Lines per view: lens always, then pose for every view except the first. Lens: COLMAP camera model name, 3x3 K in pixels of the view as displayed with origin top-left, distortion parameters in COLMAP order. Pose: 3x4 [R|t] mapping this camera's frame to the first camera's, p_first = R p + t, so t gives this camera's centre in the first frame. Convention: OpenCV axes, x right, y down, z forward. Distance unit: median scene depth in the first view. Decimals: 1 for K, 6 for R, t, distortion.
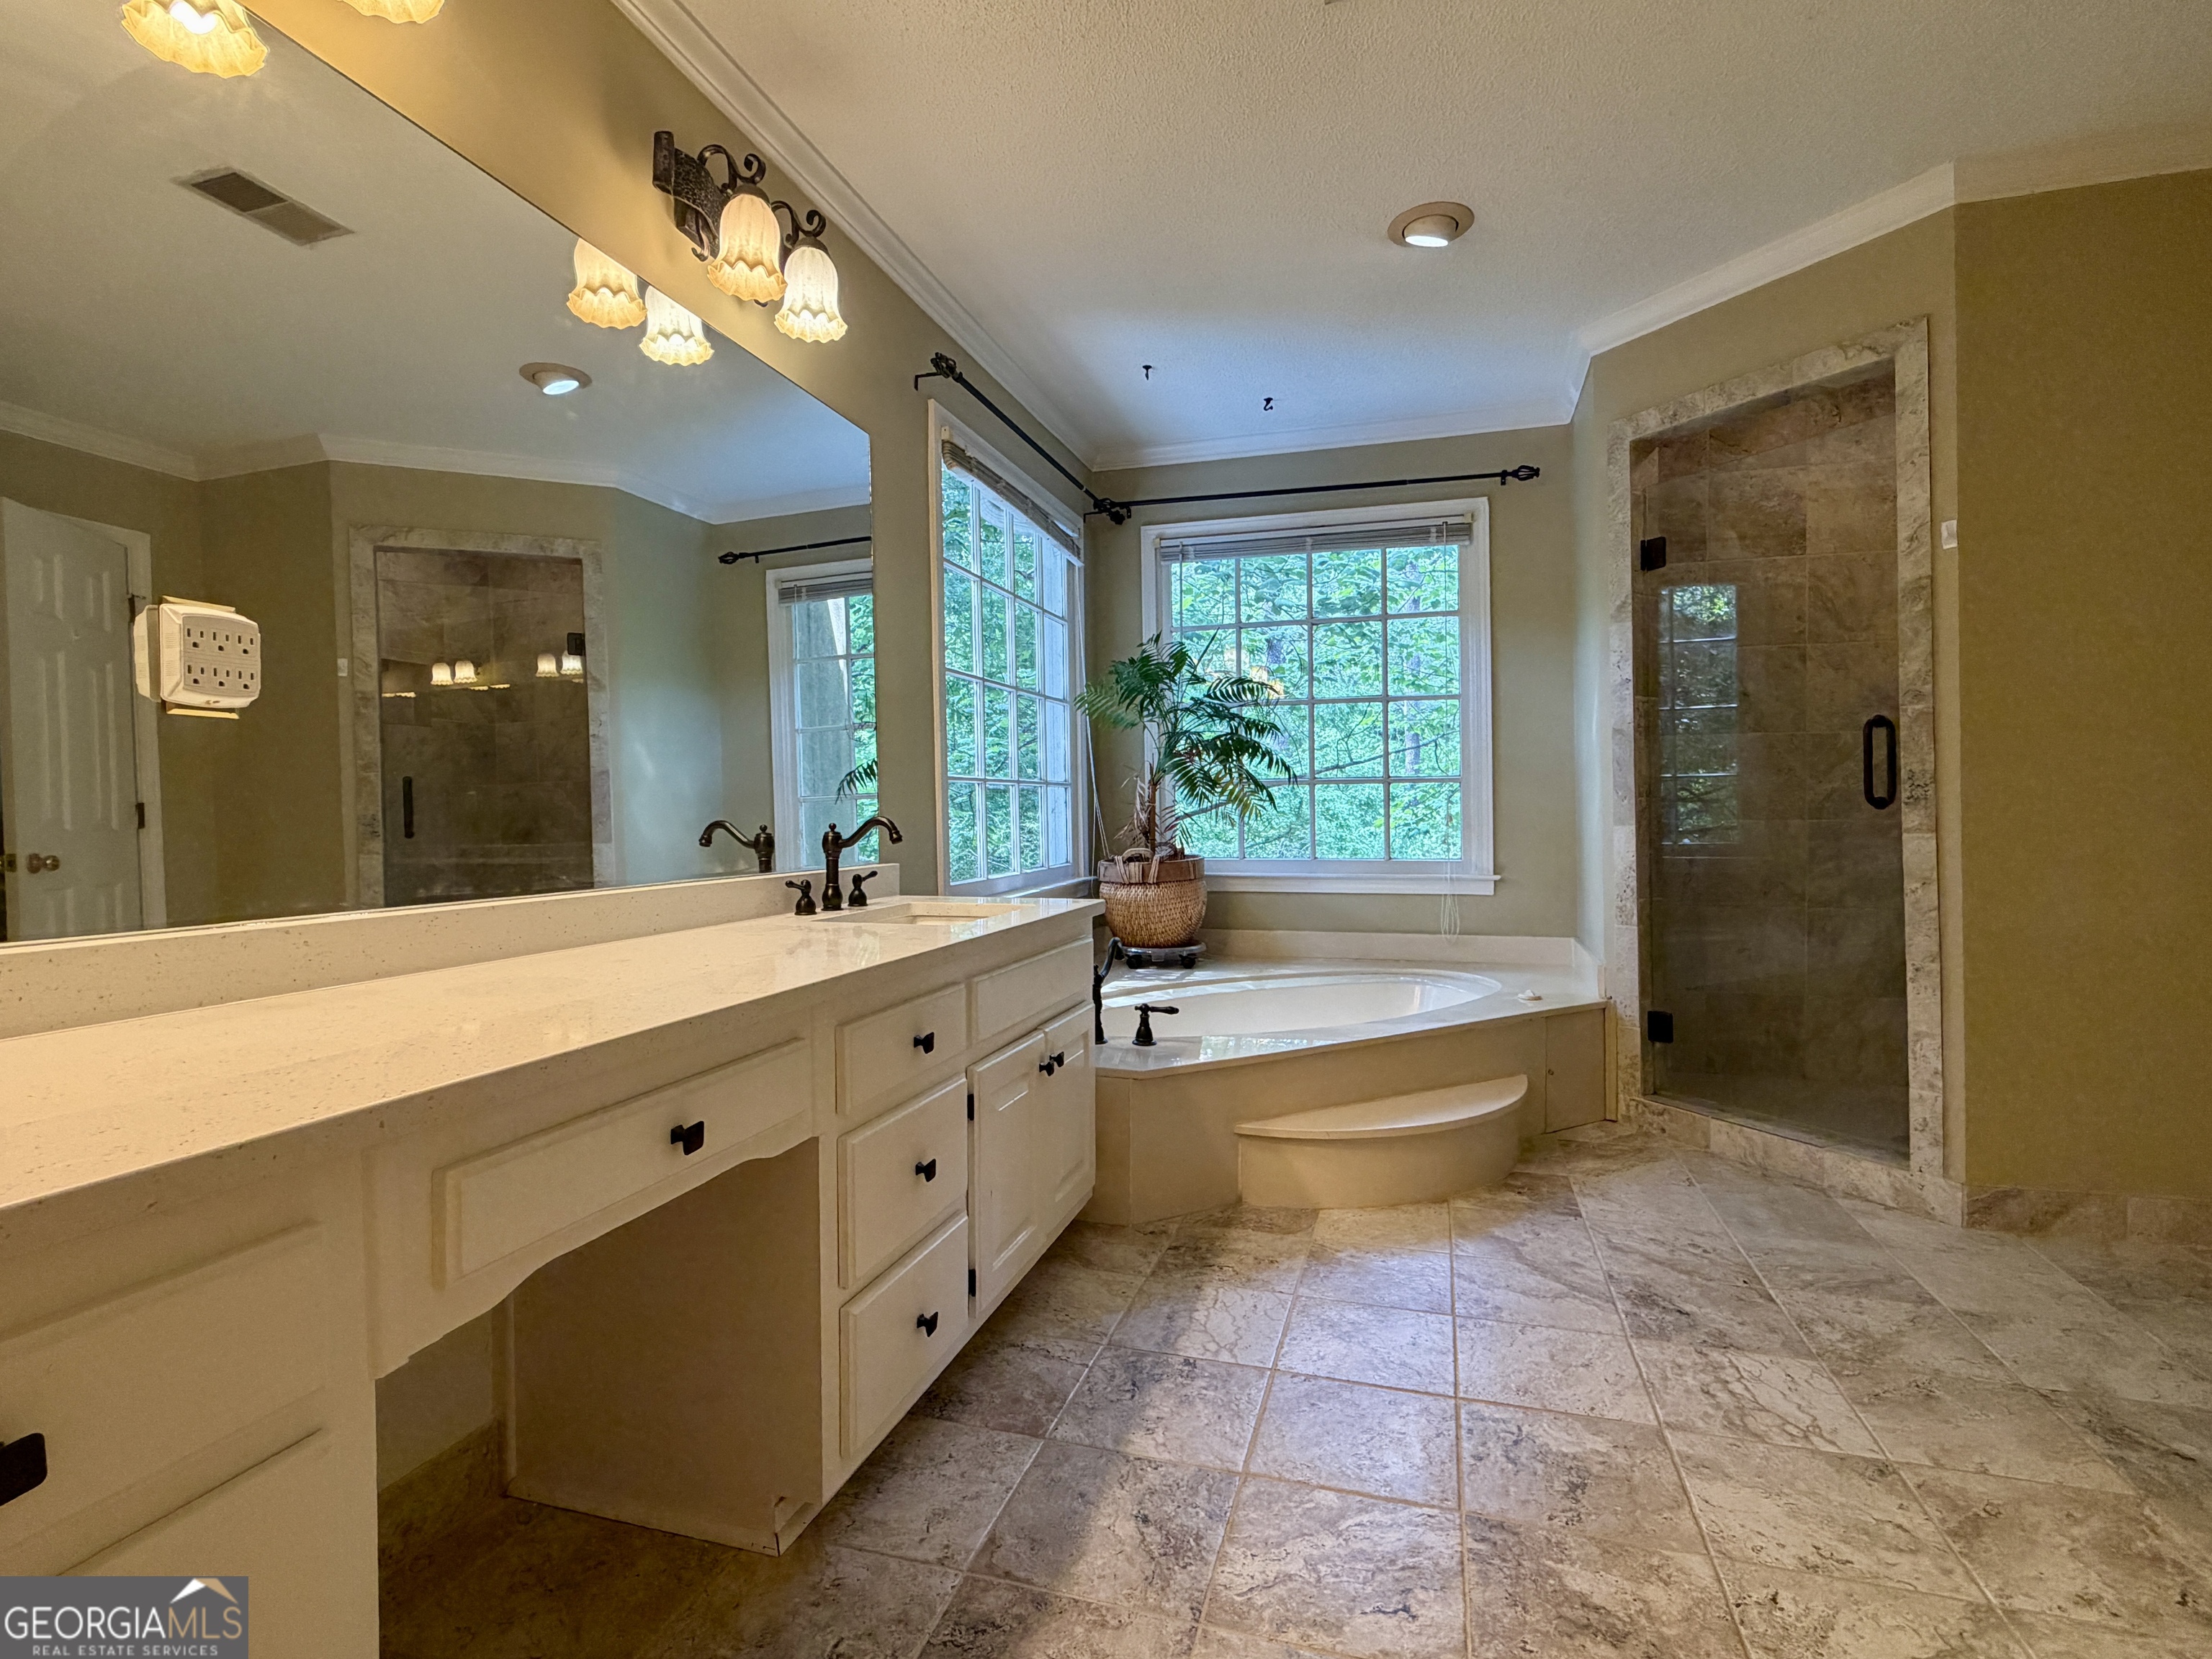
lens RADIAL K [[1089.1, 0, 1100.8], [0, 1089.1, 828.4], [0, 0, 1]] dist [0.001930, 0.000797]
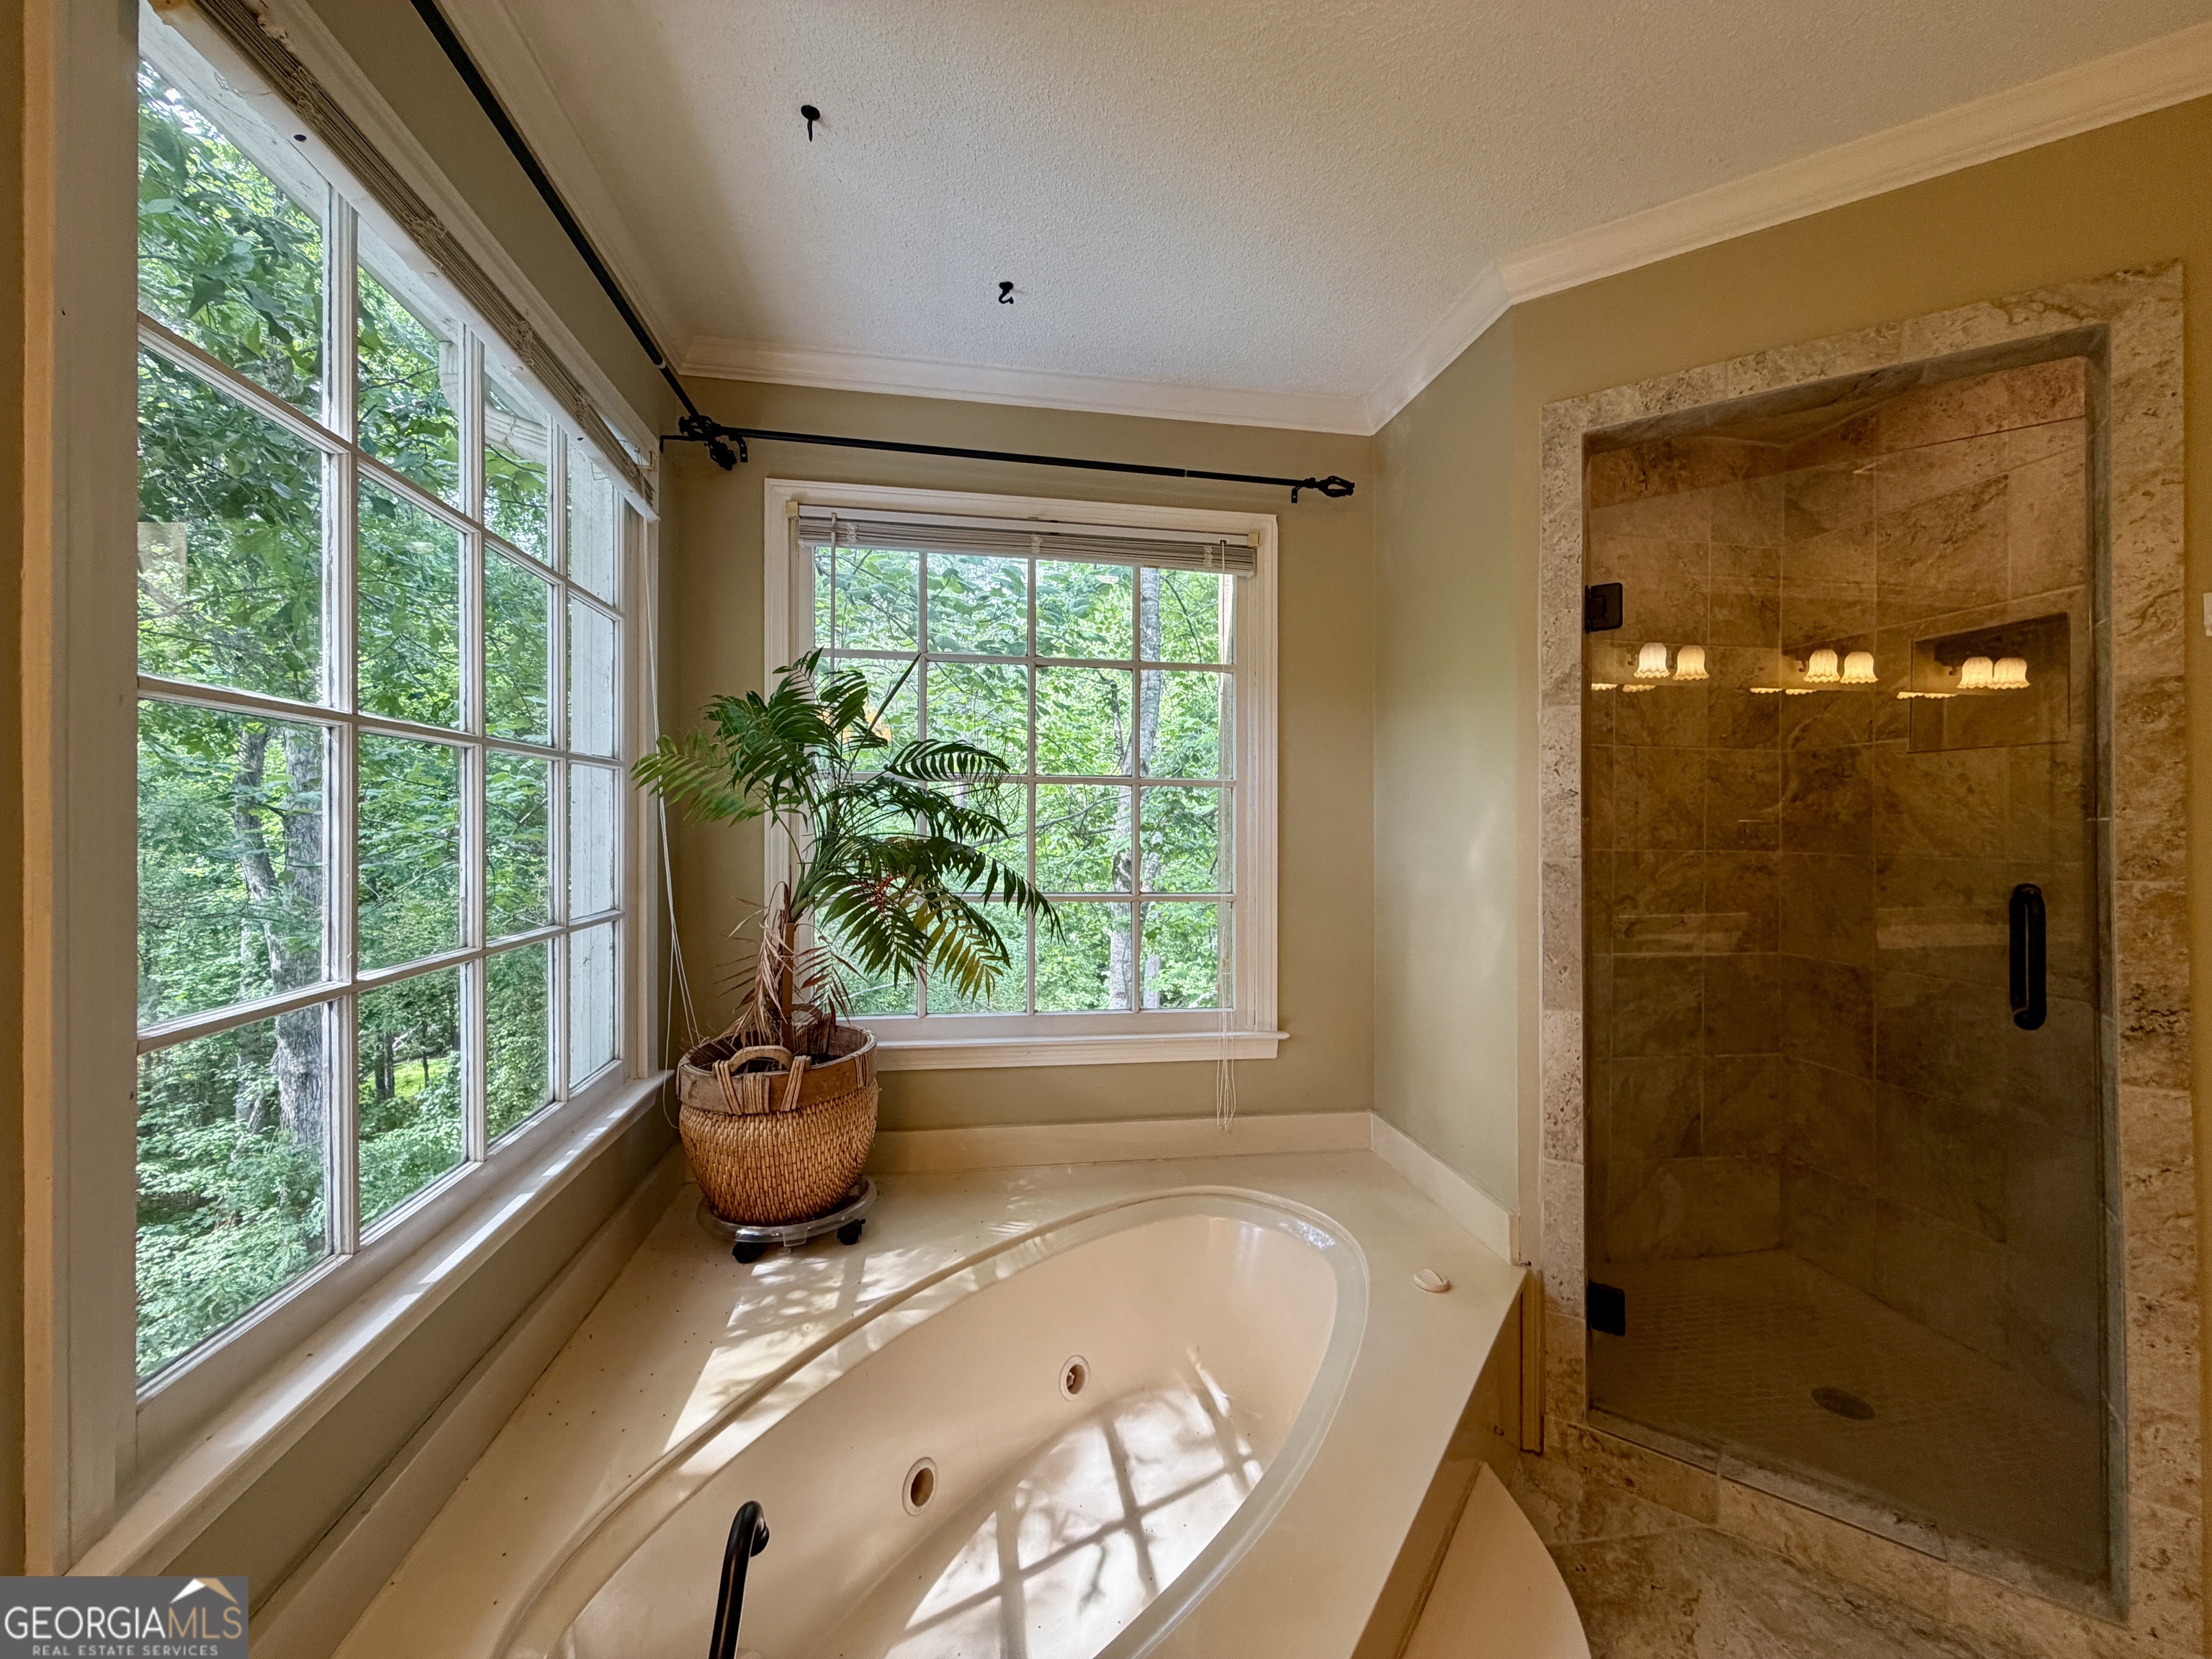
lens RADIAL K [[886.9, 0, 1099.8], [0, 886.9, 829.3], [0, 0, 1]] dist [-0.000627, 0.000509]
pose [[0.898982, 0.017856, 0.437620, -0.009437], [-0.011880, 0.999795, -0.016390, -0.085715], [-0.437823, 0.009536, 0.899010, 0.542609]]
